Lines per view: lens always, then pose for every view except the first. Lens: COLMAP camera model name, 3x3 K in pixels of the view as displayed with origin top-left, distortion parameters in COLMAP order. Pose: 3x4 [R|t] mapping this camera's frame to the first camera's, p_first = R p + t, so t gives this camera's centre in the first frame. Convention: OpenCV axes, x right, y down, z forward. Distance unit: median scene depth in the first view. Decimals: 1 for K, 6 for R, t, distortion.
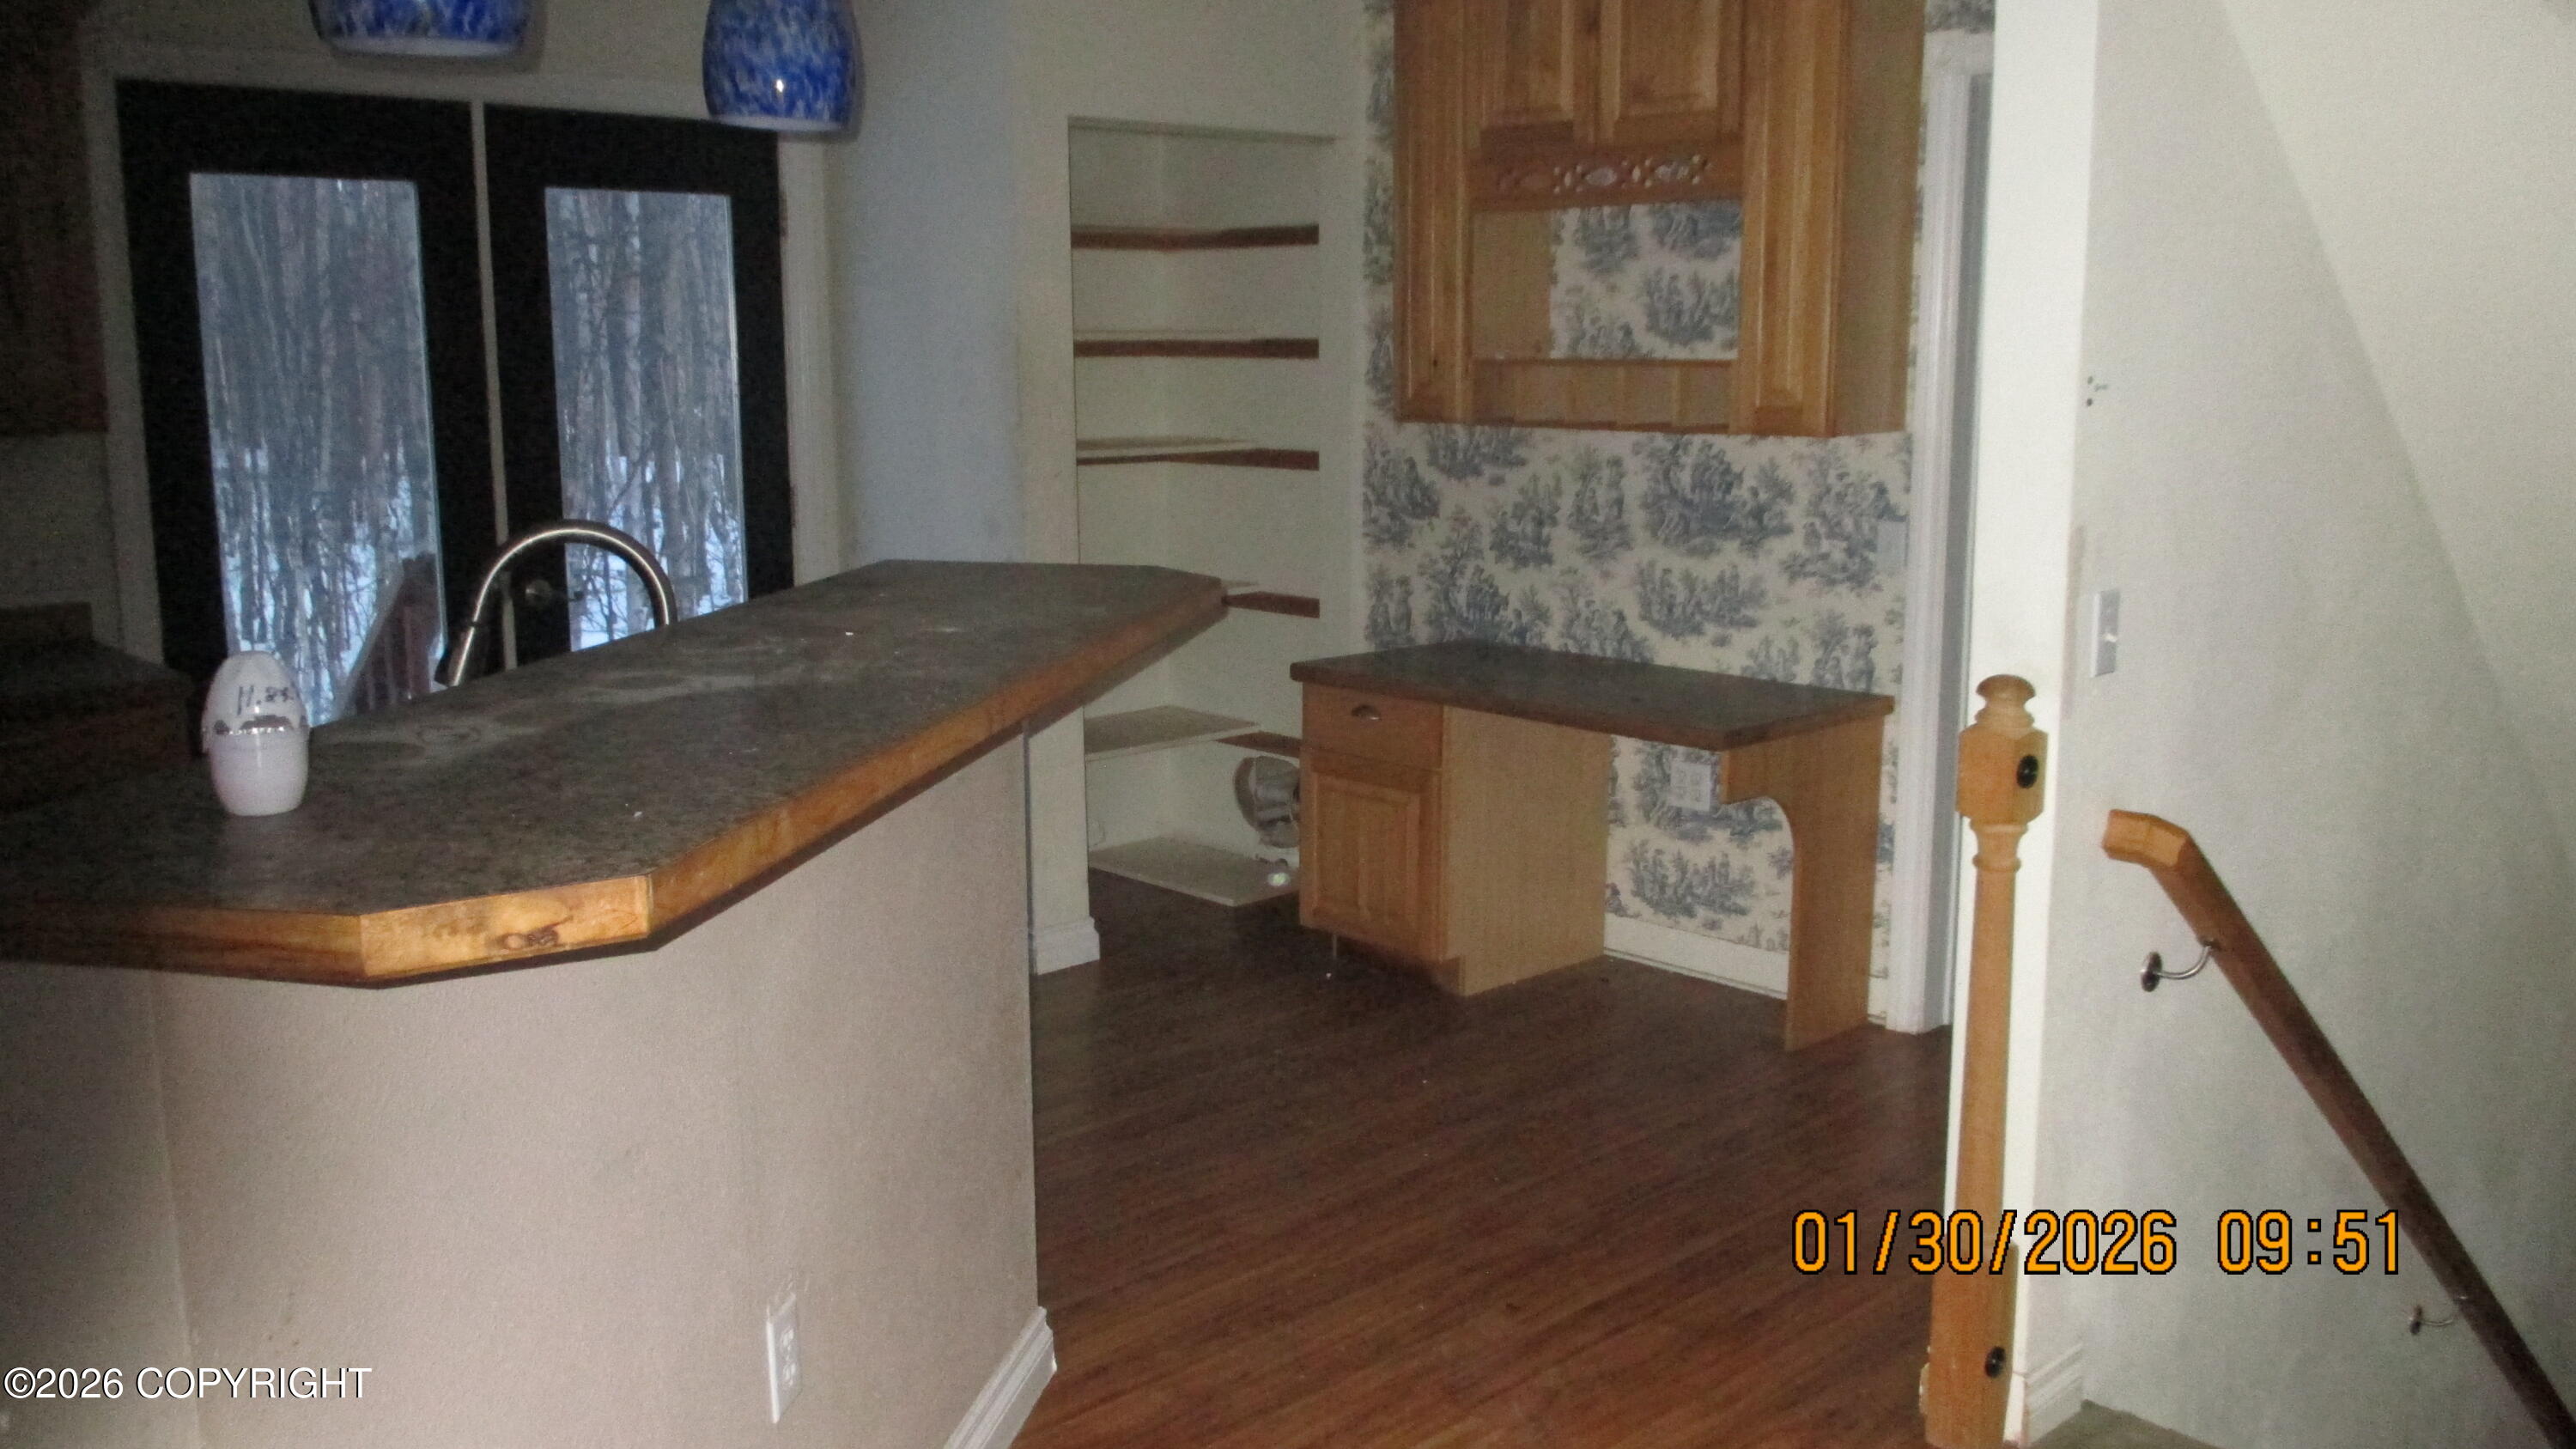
lens RADIAL K [[2214.3, 0, 1288.0], [0, 2214.3, 724.5], [0, 0, 1]] dist [-0.019472, 0.003946]
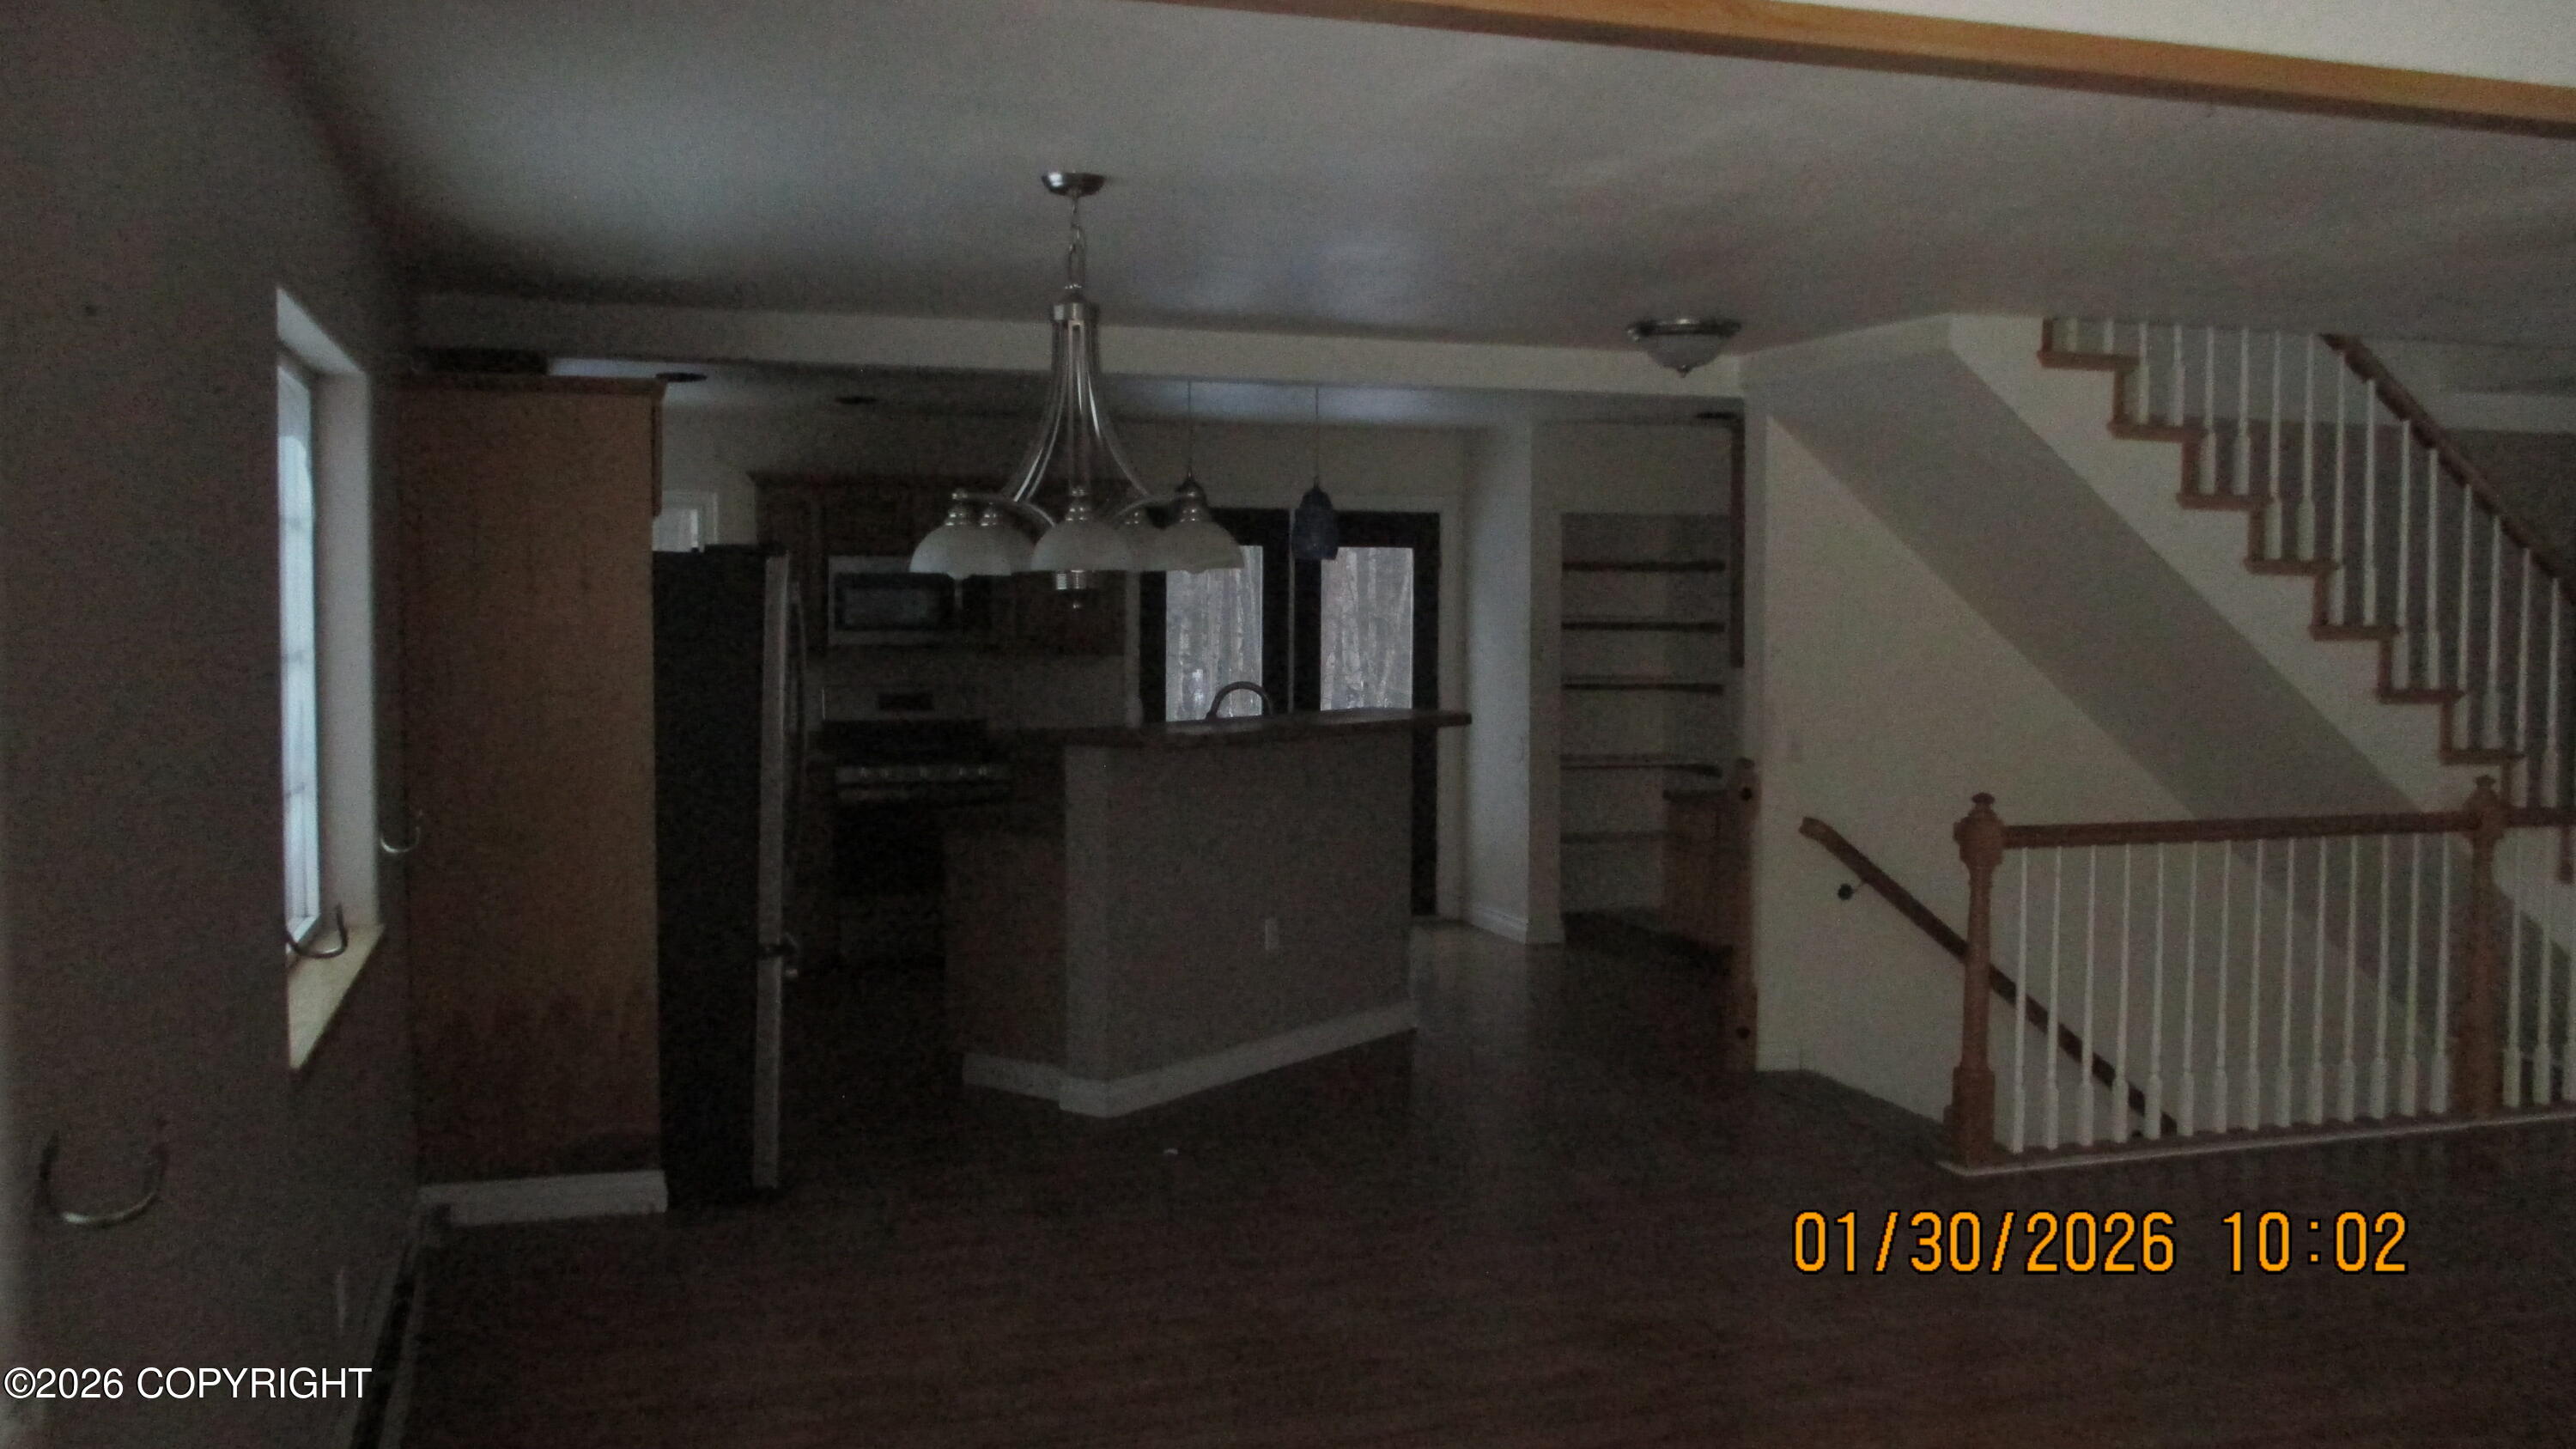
lens RADIAL K [[2214.3, 0, 1288.0], [0, 2214.3, 724.5], [0, 0, 1]] dist [-0.019472, 0.003946]
pose [[0.907404, 0.033168, -0.418948, 0.501672], [-0.081790, 0.991757, -0.098635, 0.129979], [0.412224, 0.123768, 0.902637, -0.862978]]
